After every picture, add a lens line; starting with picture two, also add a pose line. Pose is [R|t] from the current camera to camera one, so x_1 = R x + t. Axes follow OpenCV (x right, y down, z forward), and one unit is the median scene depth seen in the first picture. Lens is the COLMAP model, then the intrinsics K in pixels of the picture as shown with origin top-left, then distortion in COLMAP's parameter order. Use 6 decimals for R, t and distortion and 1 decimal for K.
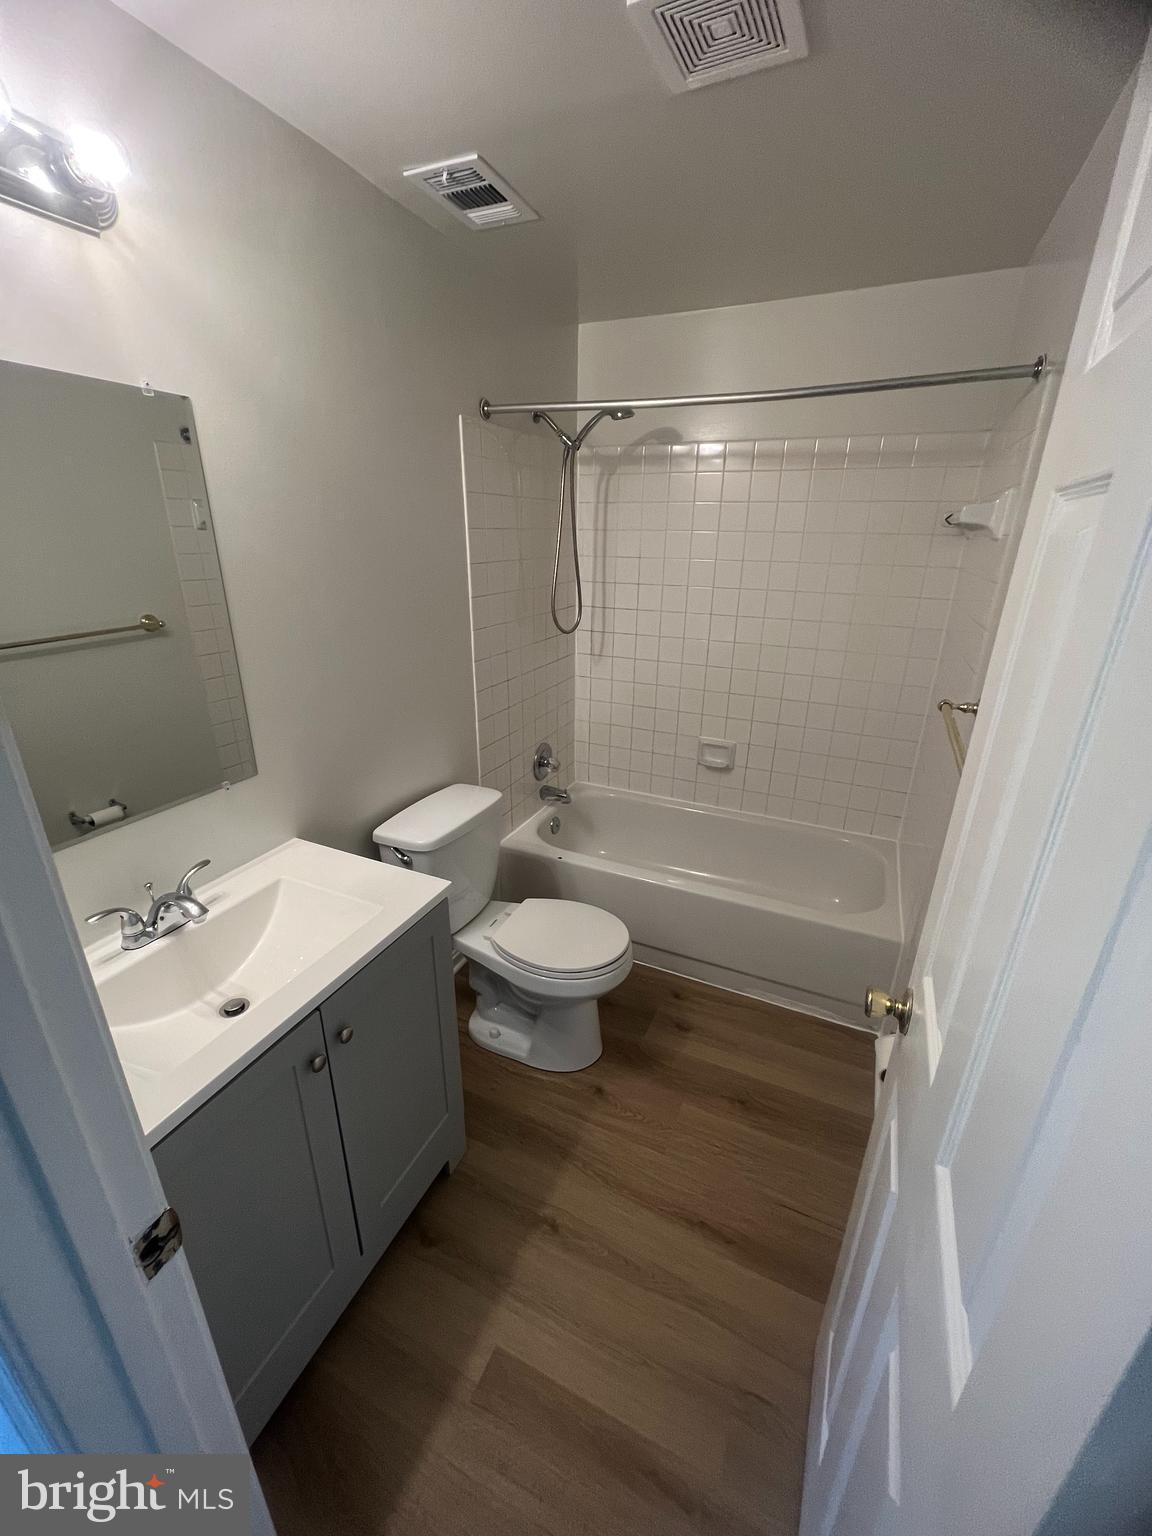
lens RADIAL K [[619.3, 0, 569.3], [0, 619.3, 764.6], [0, 0, 1]] dist [-0.004730, 0.001230]
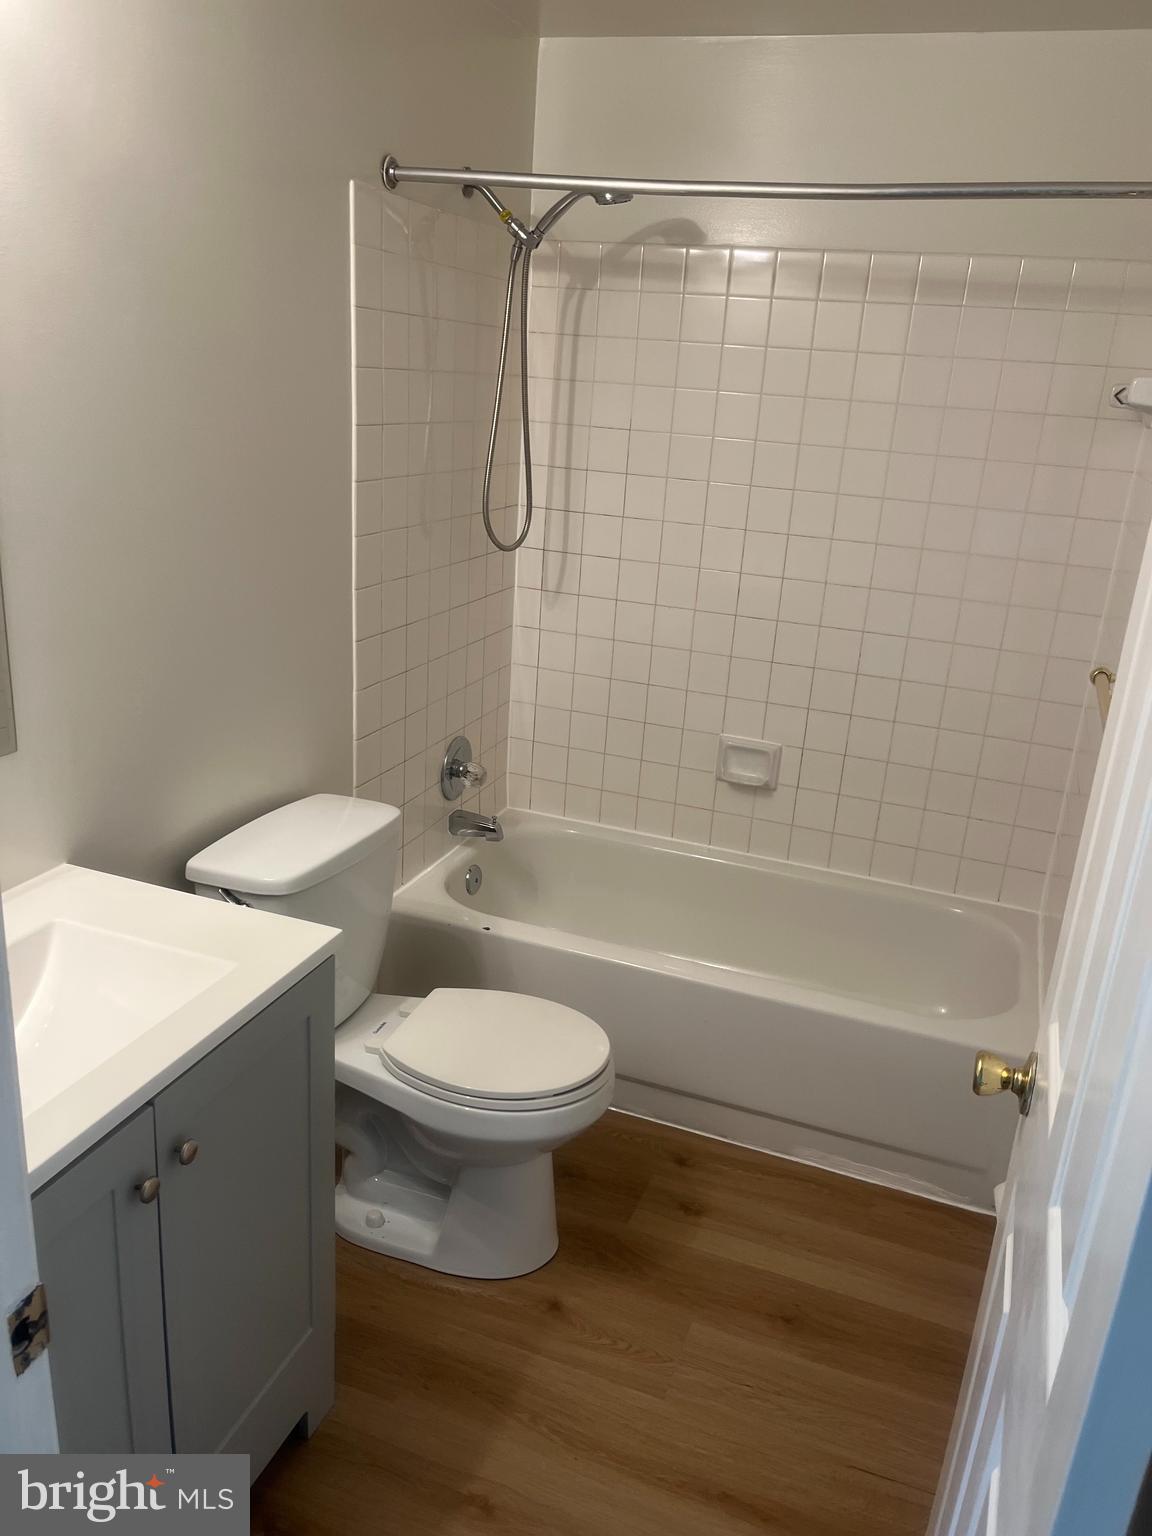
lens RADIAL K [[1165.2, 0, 577.4], [0, 1165.2, 764.9], [0, 0, 1]] dist [0.053878, -0.079953]
pose [[0.994709, 0.026911, 0.099149, -0.051821], [-0.023106, 0.998959, -0.039325, 0.044046], [-0.100104, 0.036826, 0.994295, -0.137397]]
